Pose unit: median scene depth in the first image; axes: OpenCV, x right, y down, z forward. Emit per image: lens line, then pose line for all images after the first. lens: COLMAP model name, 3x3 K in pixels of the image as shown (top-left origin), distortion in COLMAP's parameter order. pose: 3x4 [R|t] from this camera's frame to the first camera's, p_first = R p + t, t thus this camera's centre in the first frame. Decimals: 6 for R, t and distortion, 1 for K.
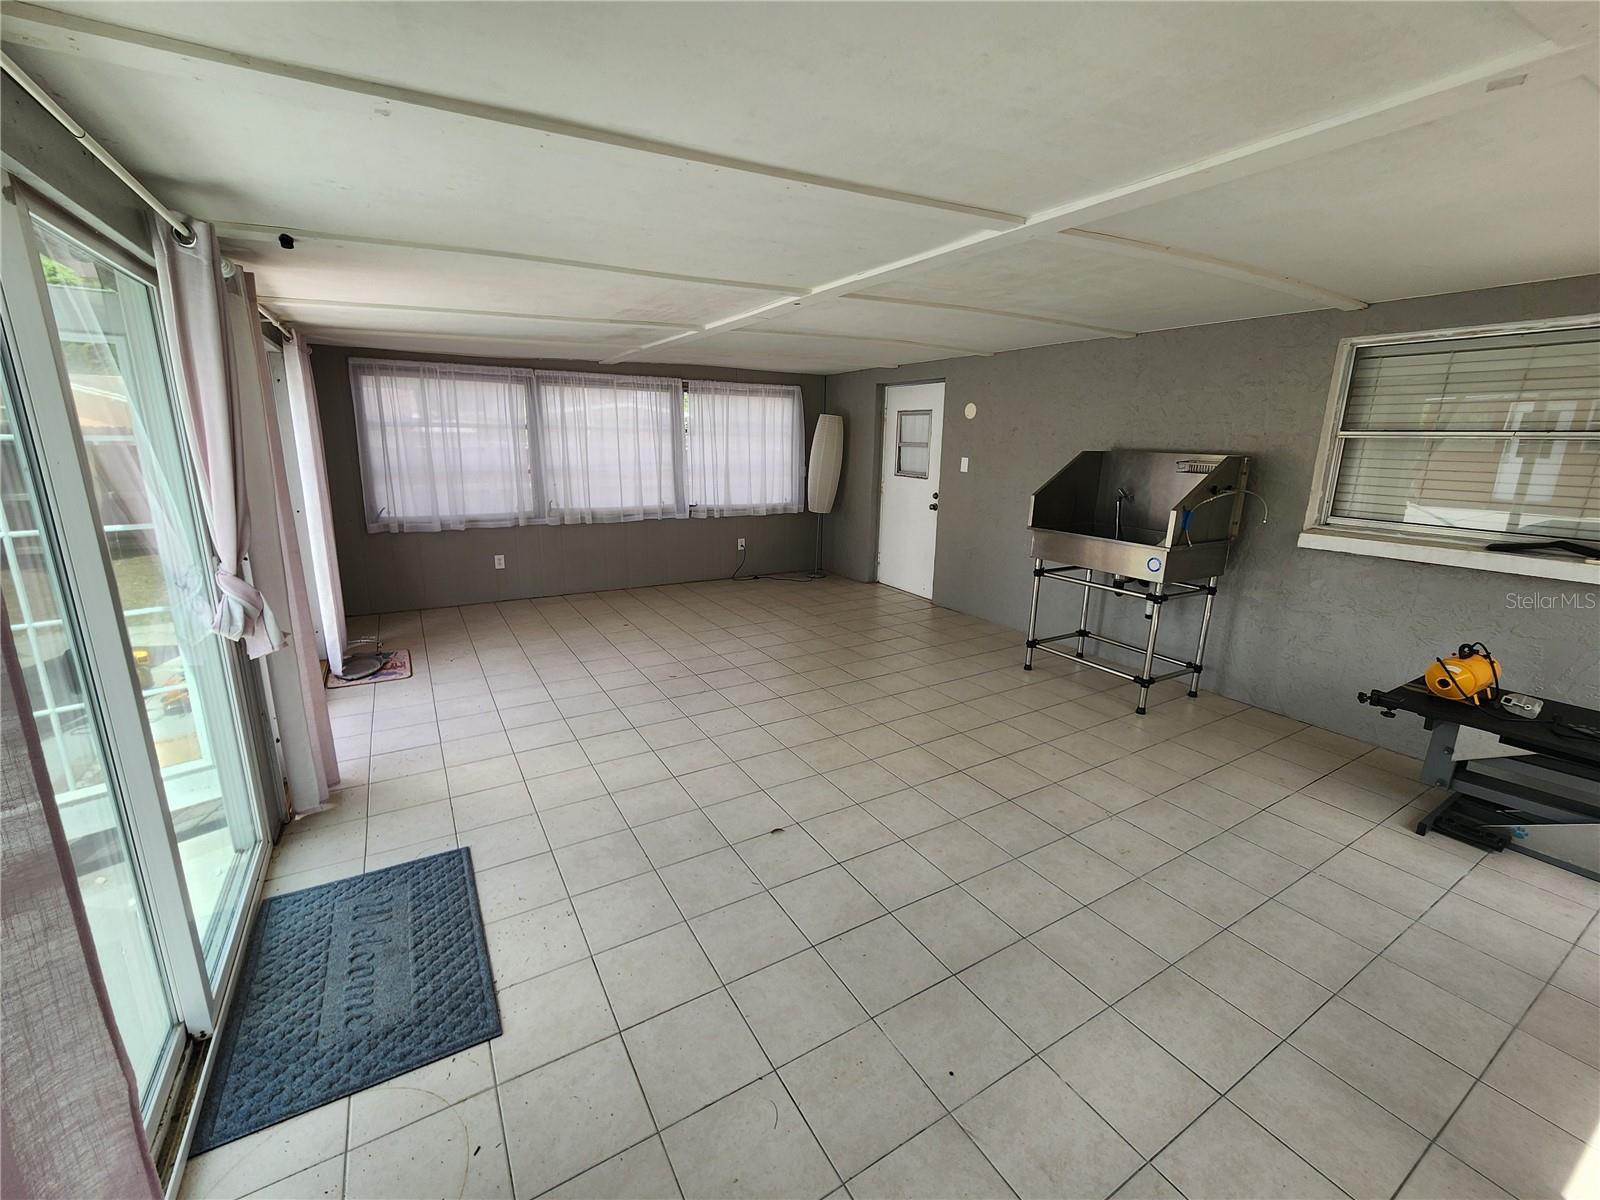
lens RADIAL K [[660.2, 0, 796.4], [0, 660.2, 593.6], [0, 0, 1]] dist [-0.000030, 0.000432]
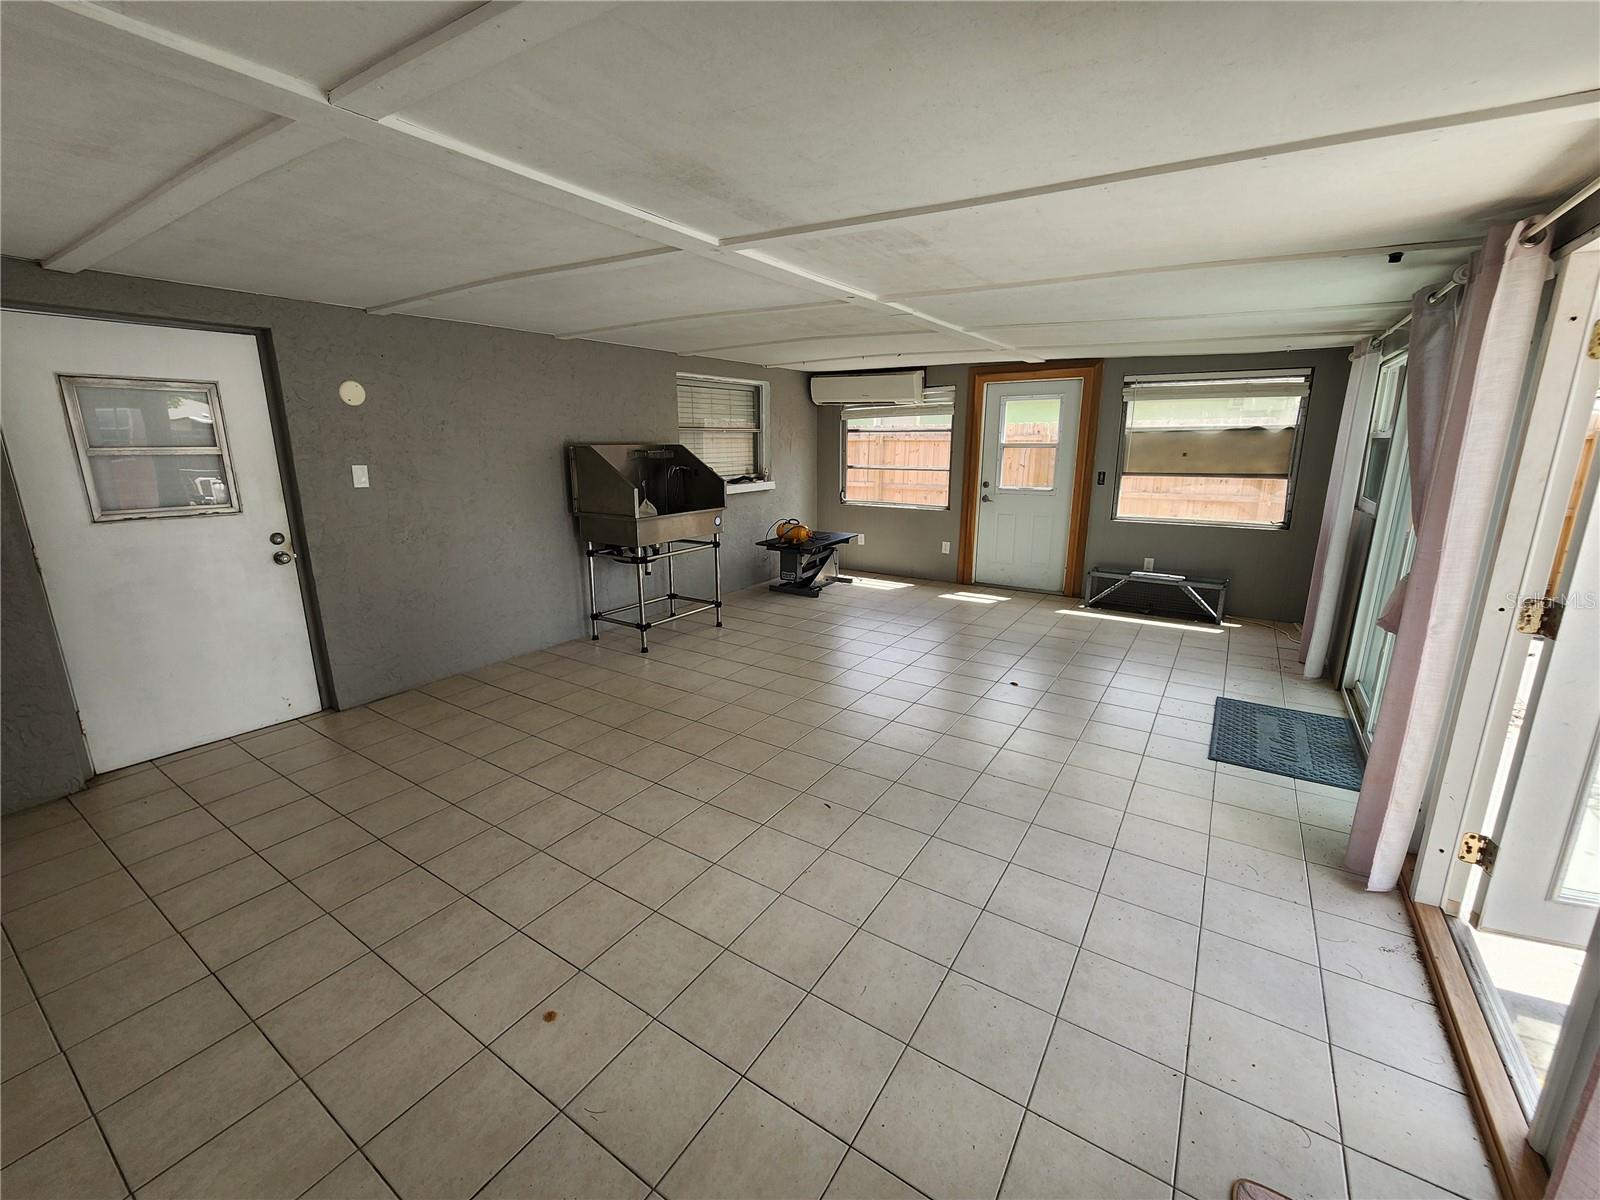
lens RADIAL K [[660.2, 0, 796.4], [0, 660.2, 593.6], [0, 0, 1]] dist [-0.000030, 0.000432]
pose [[-0.428053, -0.223233, 0.875750, -0.615447], [0.207240, 0.918947, 0.335540, -0.256561], [-0.879672, 0.325119, -0.347095, 1.042354]]
